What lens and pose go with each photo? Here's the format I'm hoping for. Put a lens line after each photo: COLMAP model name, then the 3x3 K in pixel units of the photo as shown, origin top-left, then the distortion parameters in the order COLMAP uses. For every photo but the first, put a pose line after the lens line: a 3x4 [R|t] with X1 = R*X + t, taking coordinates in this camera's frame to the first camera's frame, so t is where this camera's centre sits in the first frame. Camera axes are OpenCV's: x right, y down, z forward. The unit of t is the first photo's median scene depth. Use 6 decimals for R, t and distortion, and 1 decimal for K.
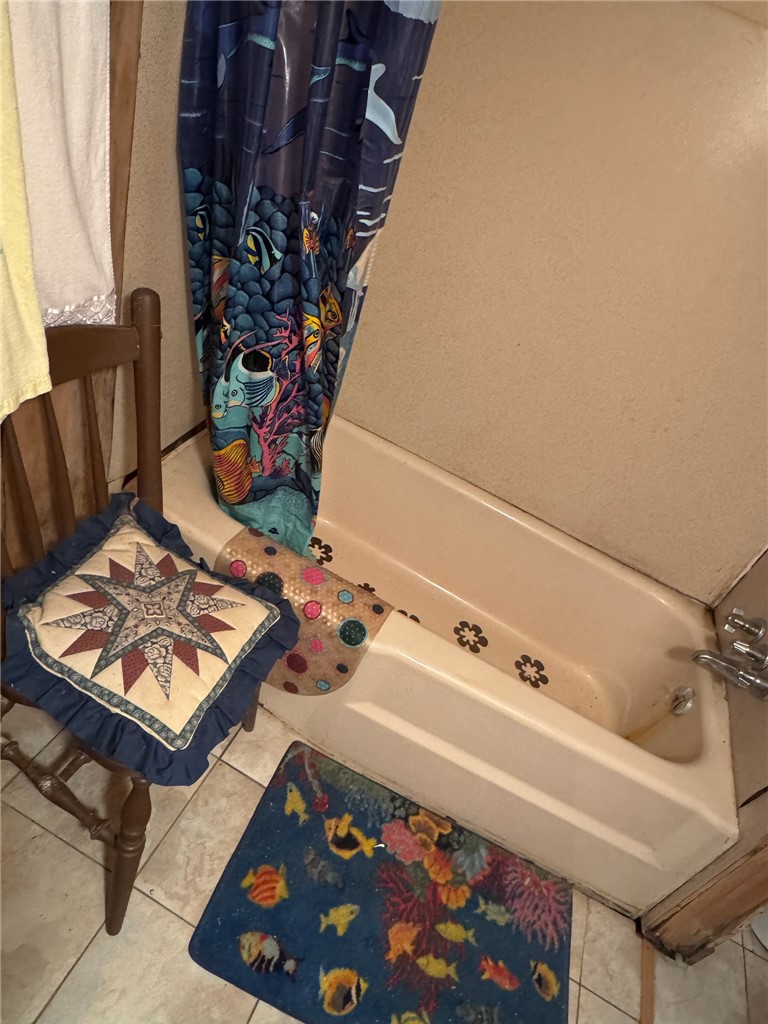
lens RADIAL K [[658.7, 0, 383.7], [0, 658.7, 510.4], [0, 0, 1]] dist [-0.008679, 0.003174]
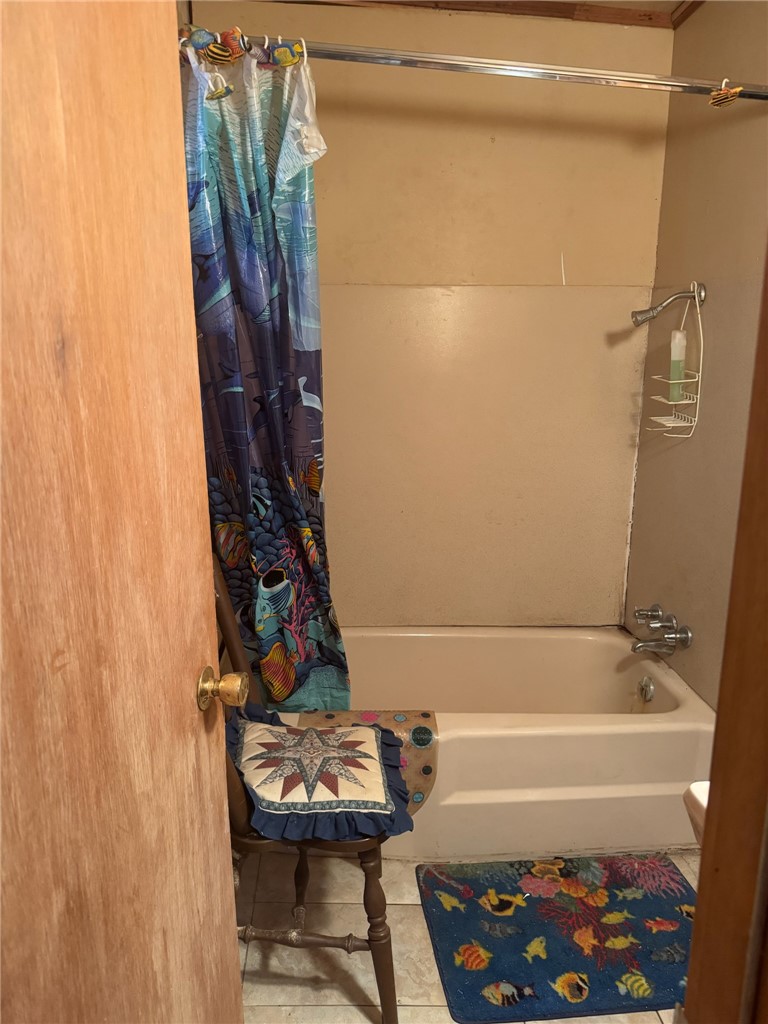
lens RADIAL K [[716.7, 0, 381.7], [0, 716.7, 512.4], [0, 0, 1]] dist [-0.002915, -0.018559]
pose [[0.859703, -0.401653, 0.315573, -0.401389], [0.486619, 0.831831, -0.266943, 0.166785], [-0.155285, 0.383056, 0.910579, -0.451605]]
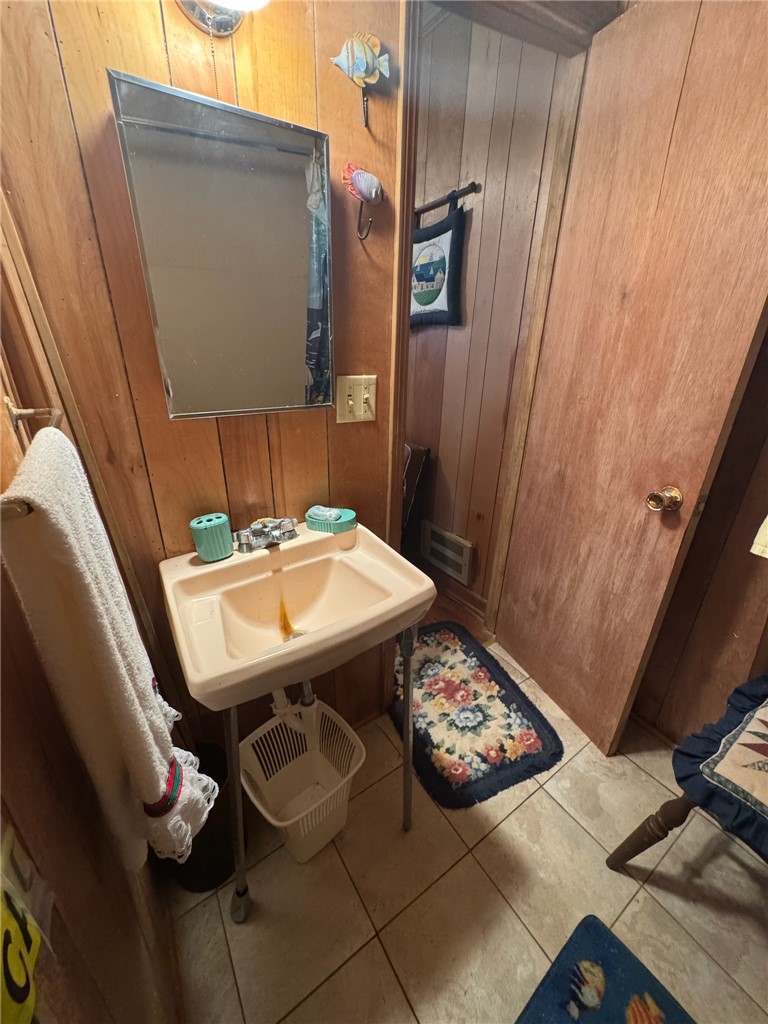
lens RADIAL K [[408.9, 0, 384.3], [0, 408.9, 510.5], [0, 0, 1]] dist [-0.002155, -0.000293]
pose [[-0.543653, 0.012440, -0.839218, 0.572519], [-0.653007, 0.621890, 0.432243, 0.058198], [0.527278, 0.783005, -0.329969, 0.351161]]
